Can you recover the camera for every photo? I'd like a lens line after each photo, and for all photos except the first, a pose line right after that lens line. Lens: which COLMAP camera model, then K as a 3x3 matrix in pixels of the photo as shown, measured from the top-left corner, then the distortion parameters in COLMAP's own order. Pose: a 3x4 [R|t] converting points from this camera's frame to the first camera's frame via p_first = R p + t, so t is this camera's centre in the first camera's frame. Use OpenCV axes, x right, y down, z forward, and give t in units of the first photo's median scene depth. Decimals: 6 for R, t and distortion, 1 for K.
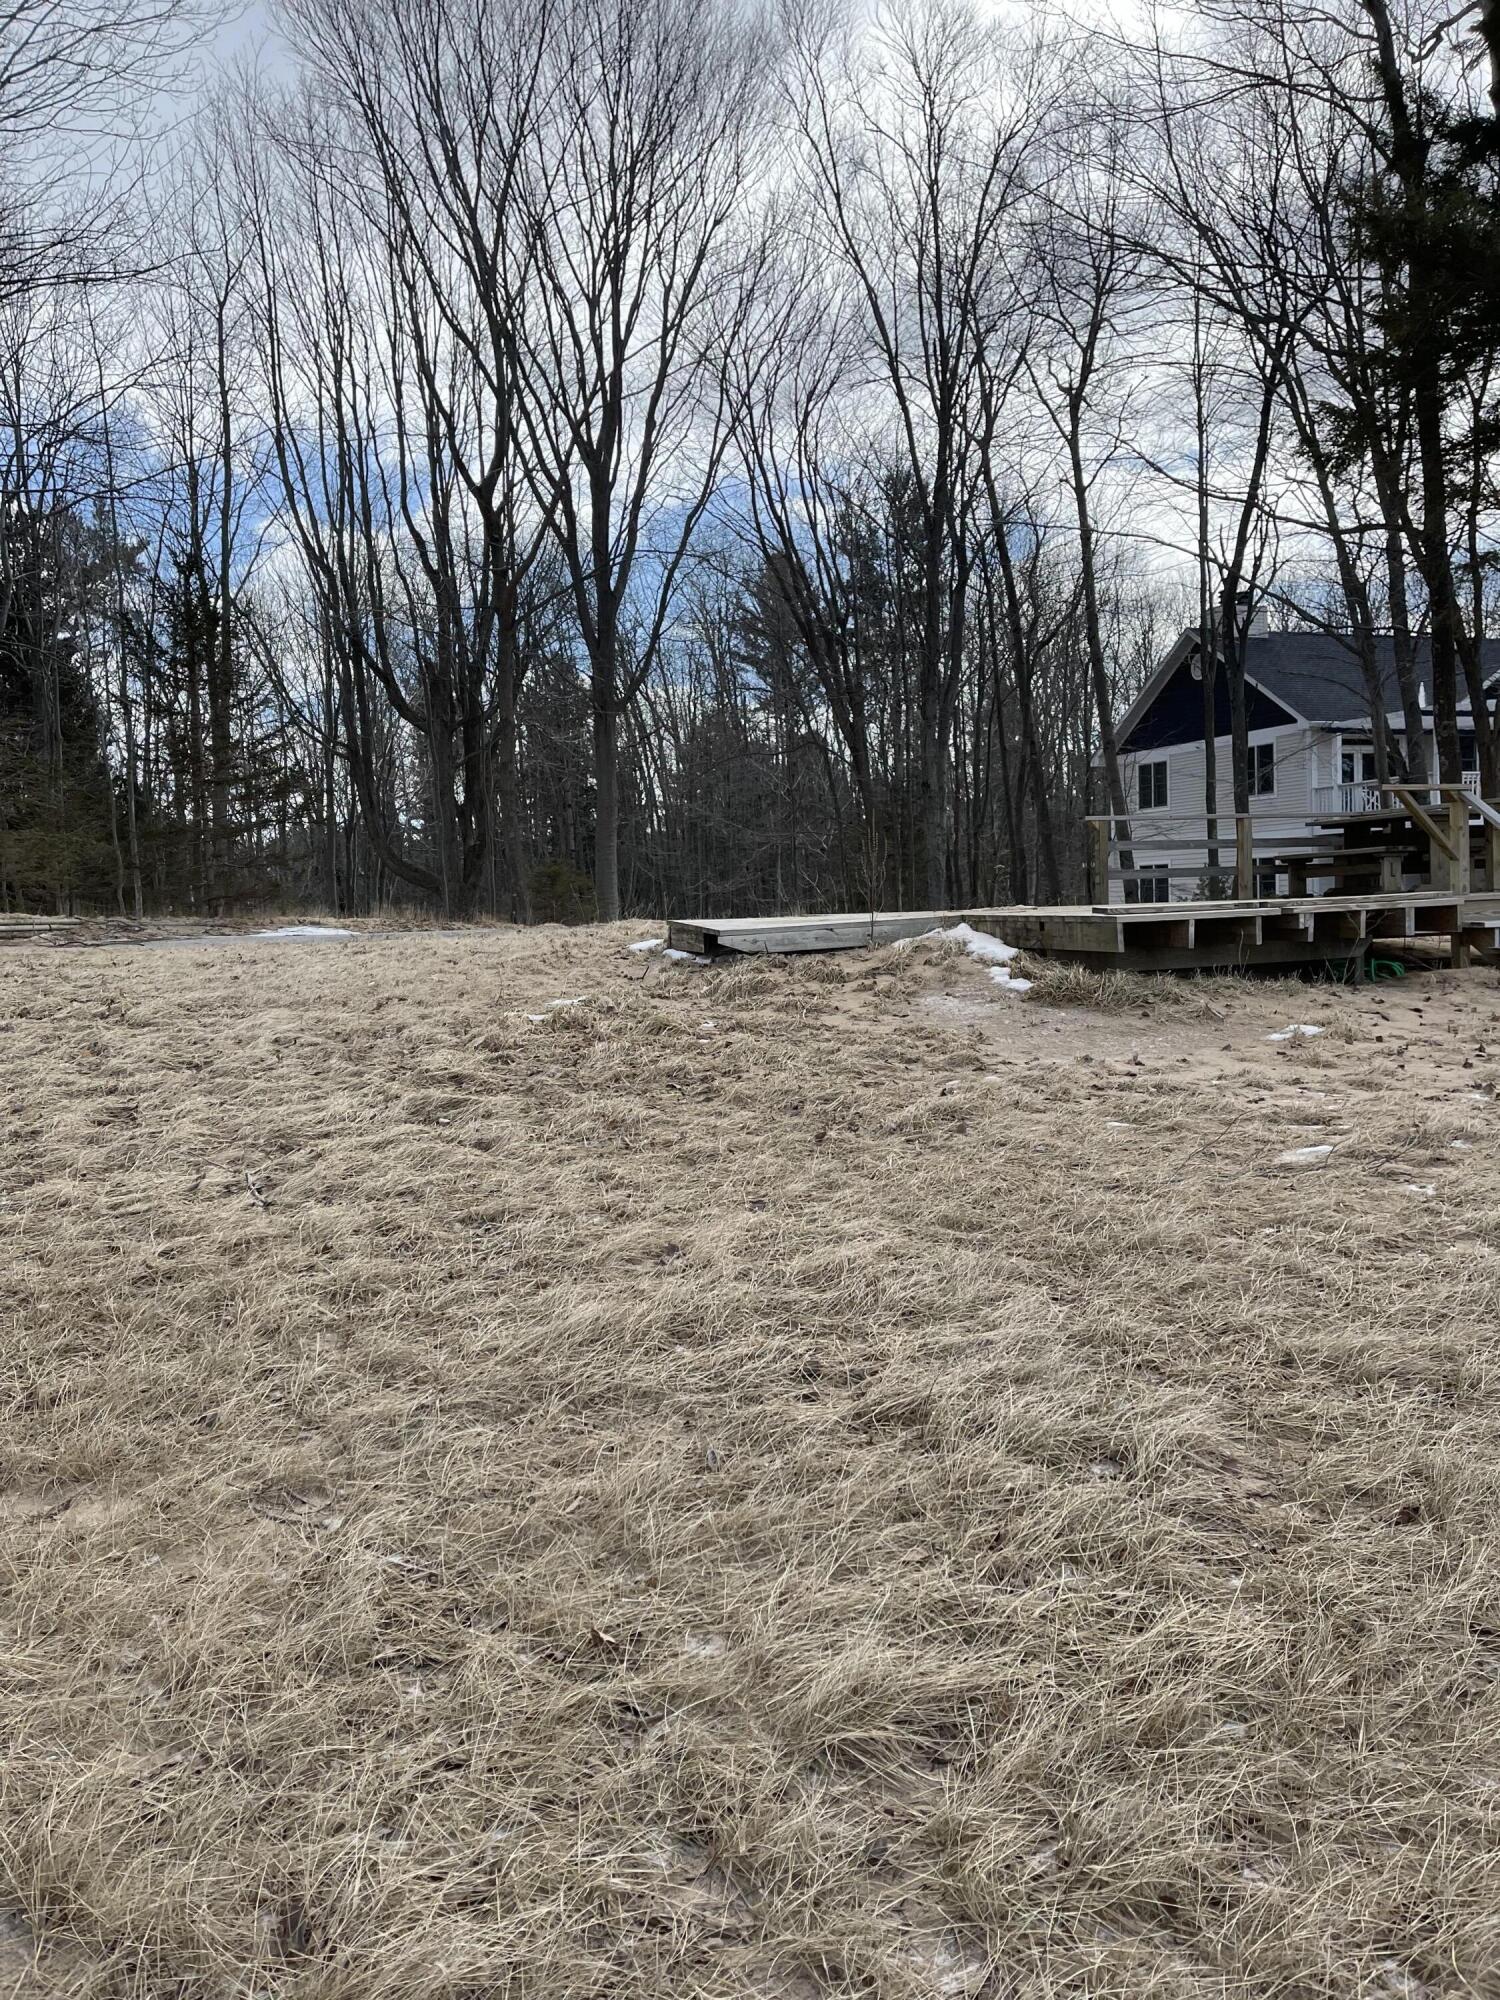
lens RADIAL K [[1536.7, 0, 742.4], [0, 1536.7, 1000.6], [0, 0, 1]] dist [0.066993, 0.004966]
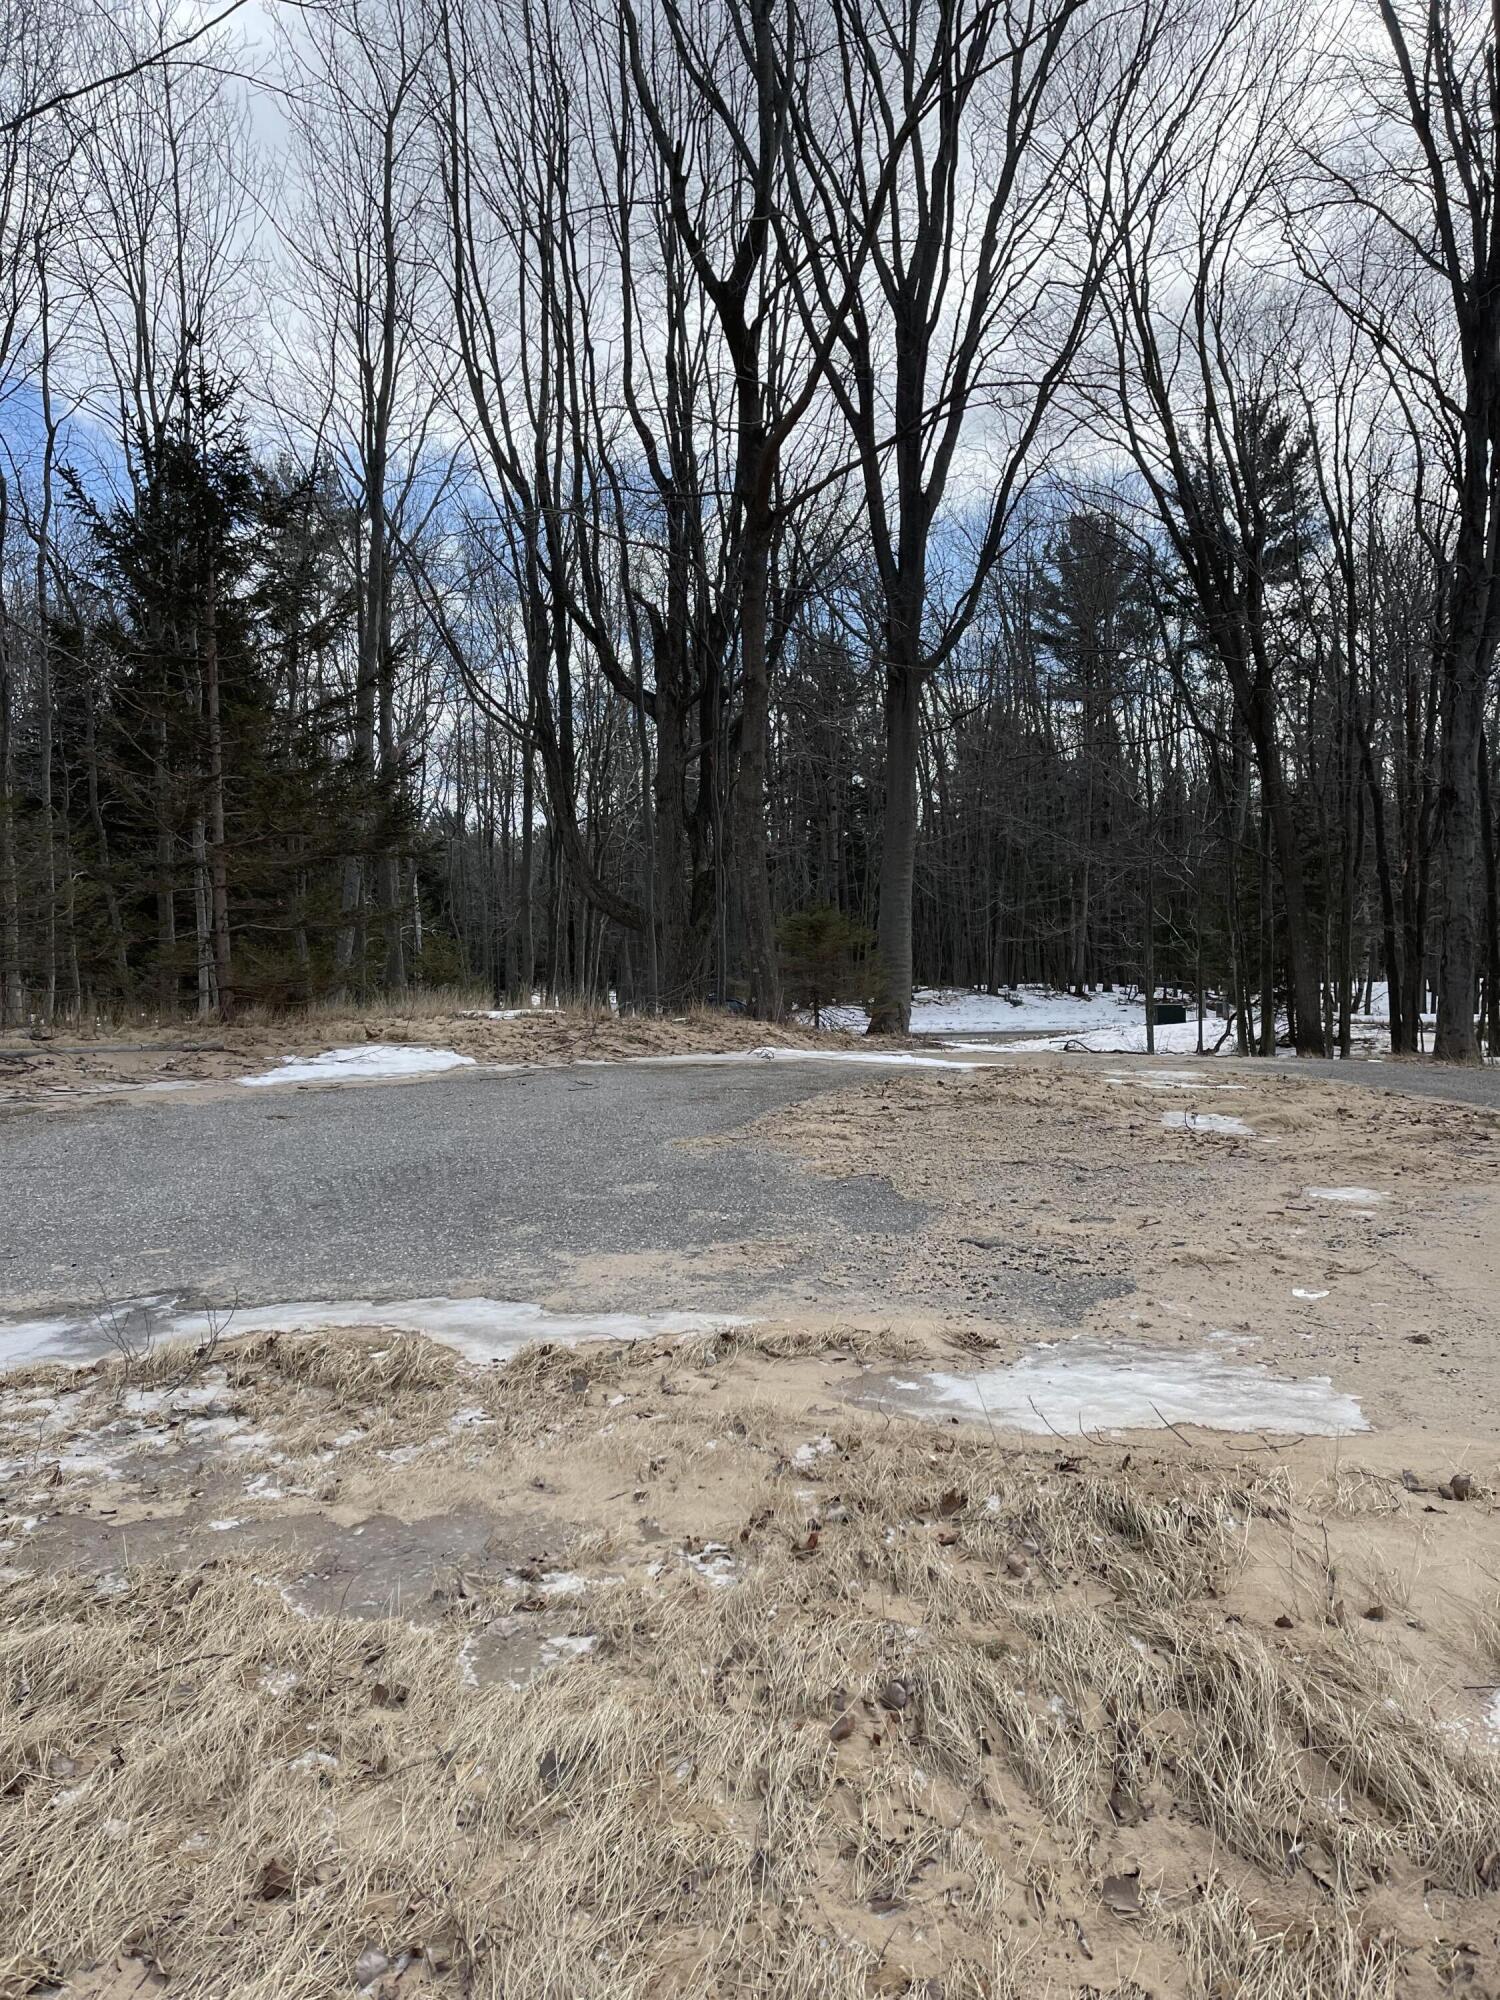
lens RADIAL K [[1536.7, 0, 763.1], [0, 1536.7, 1003.0], [0, 0, 1]] dist [0.066993, 0.004966]
pose [[0.988127, 0.032962, -0.150060, -0.042847], [-0.032407, 0.999456, 0.006139, -0.047122], [0.150181, -0.001203, 0.988658, 0.317305]]
